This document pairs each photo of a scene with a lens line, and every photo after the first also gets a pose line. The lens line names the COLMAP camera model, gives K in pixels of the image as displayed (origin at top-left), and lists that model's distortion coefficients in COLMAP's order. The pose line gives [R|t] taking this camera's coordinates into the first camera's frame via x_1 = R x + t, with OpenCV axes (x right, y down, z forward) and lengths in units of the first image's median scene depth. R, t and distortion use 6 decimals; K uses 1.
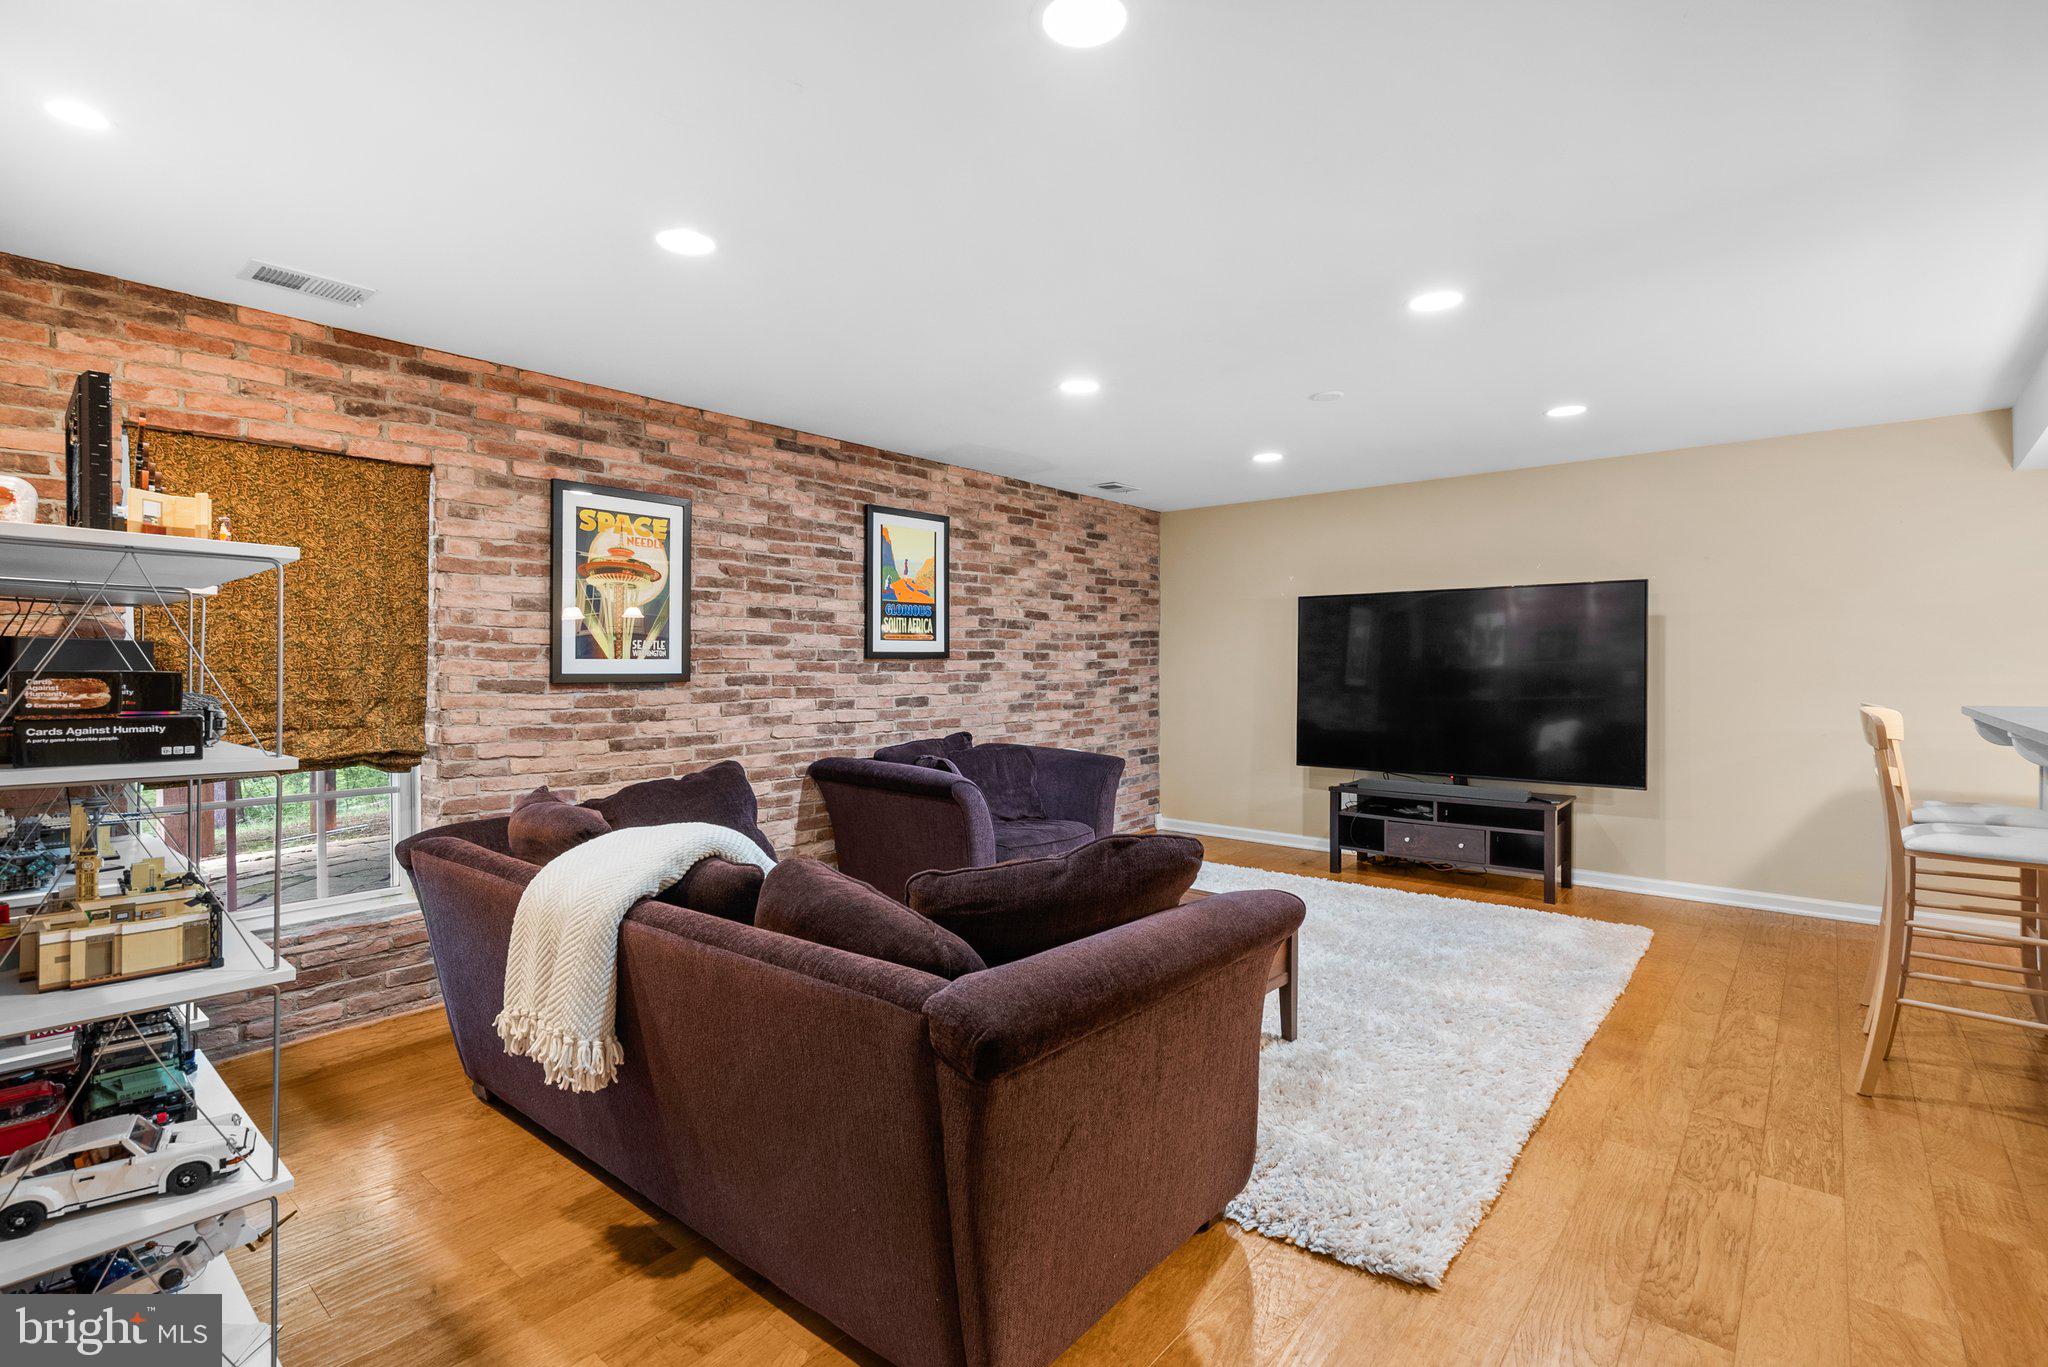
lens RADIAL K [[948.5, 0, 1025.1], [0, 948.5, 672.9], [0, 0, 1]] dist [-0.004017, 0.002919]
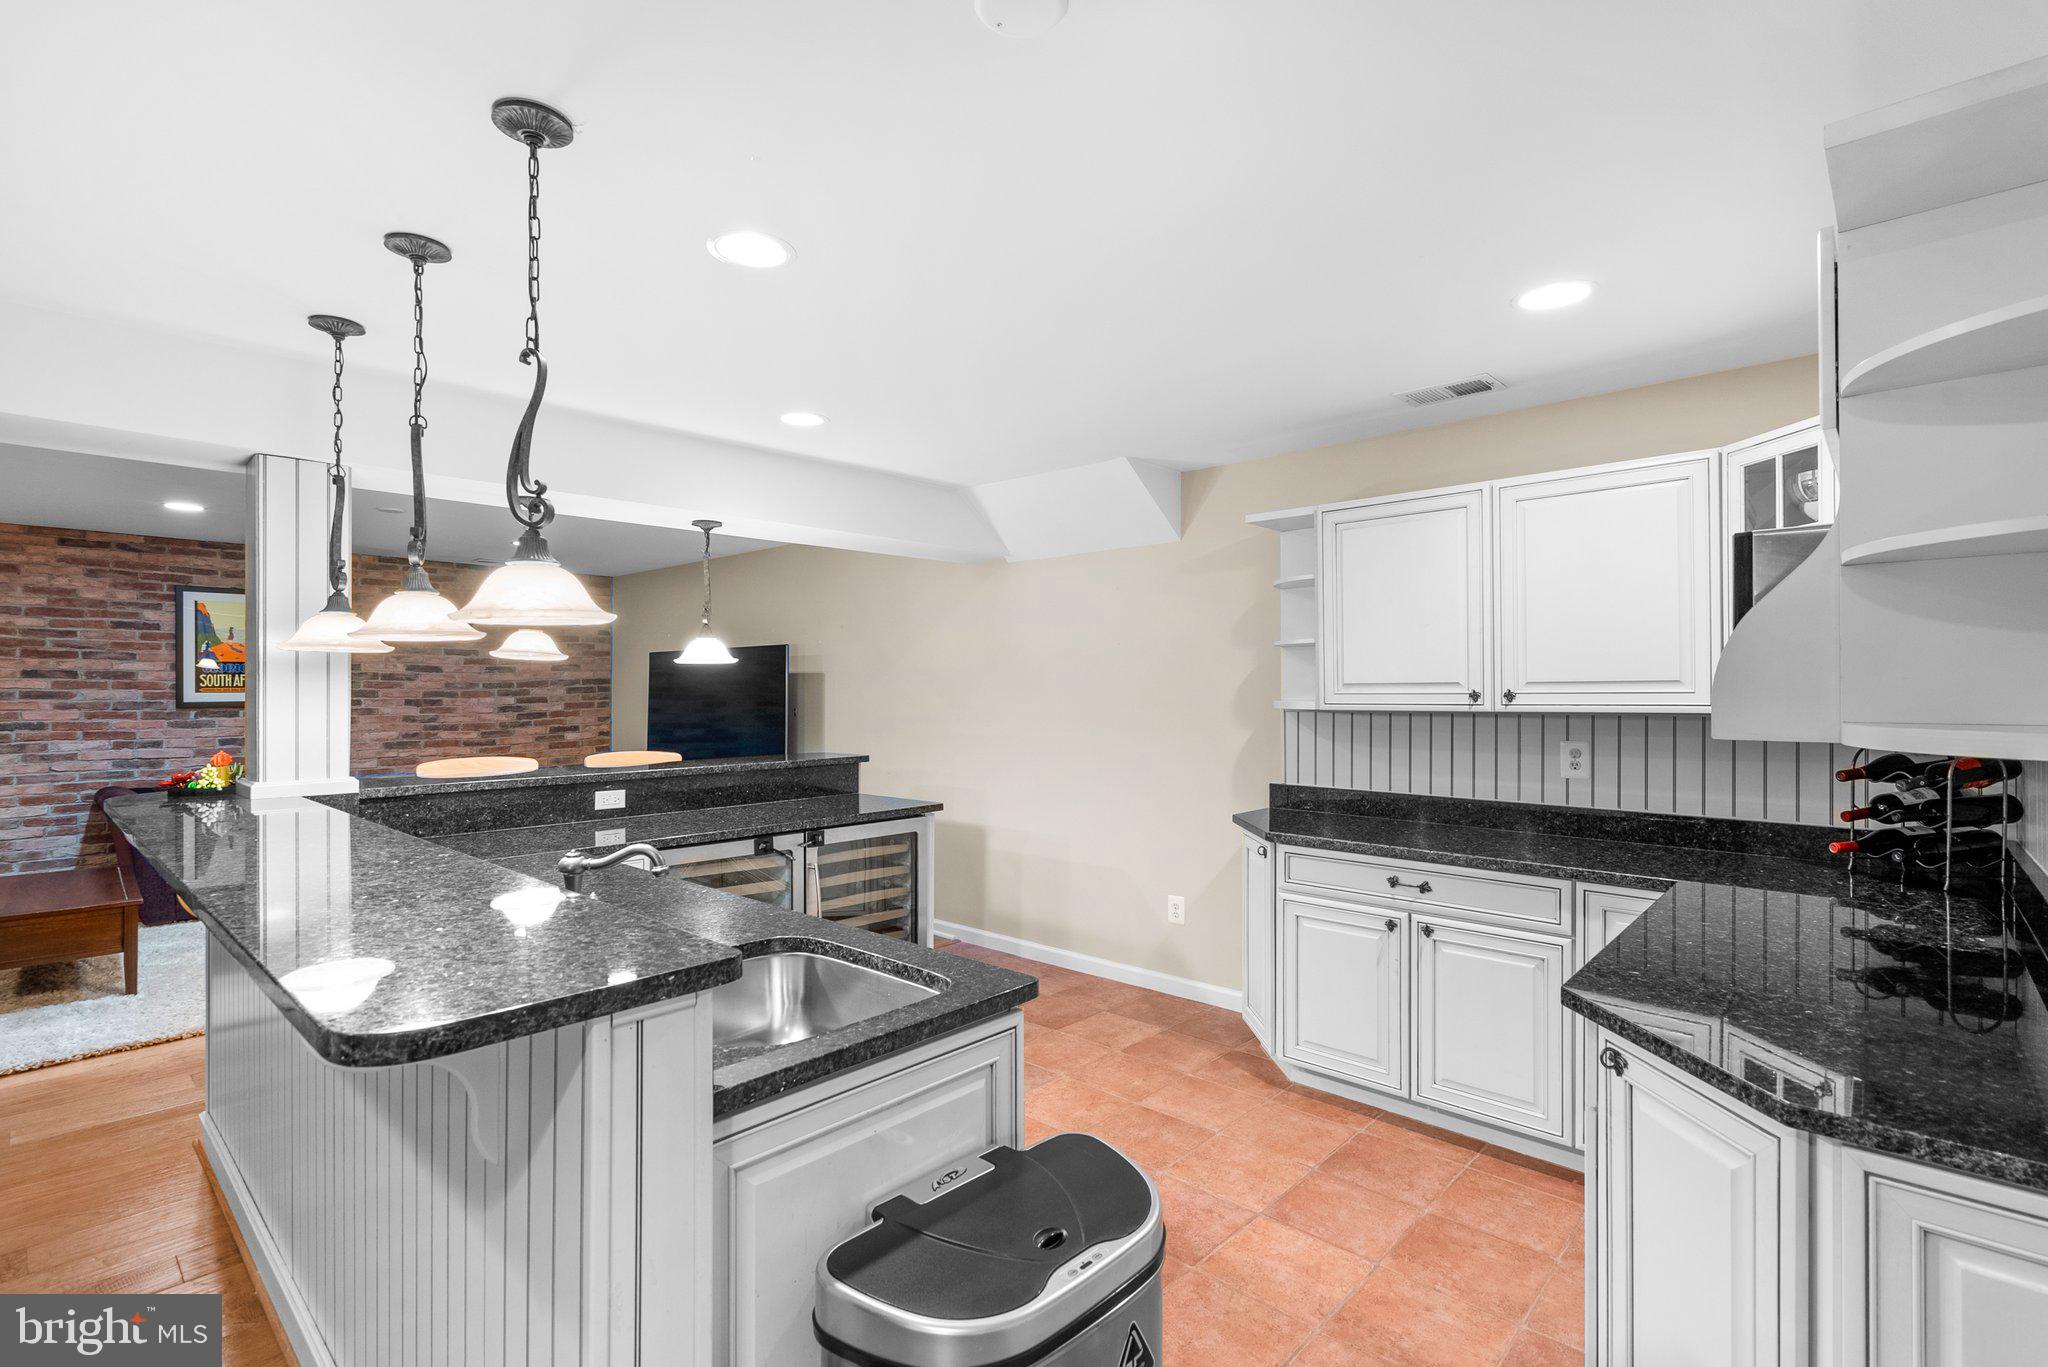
lens RADIAL K [[948.5, 0, 1024.3], [0, 948.5, 686.6], [0, 0, 1]] dist [-0.004017, 0.002919]
pose [[0.999379, 0.010744, -0.033552, 1.029951], [-0.010890, 0.999932, -0.004176, -0.051862], [0.033505, 0.004539, 0.999428, -0.224621]]
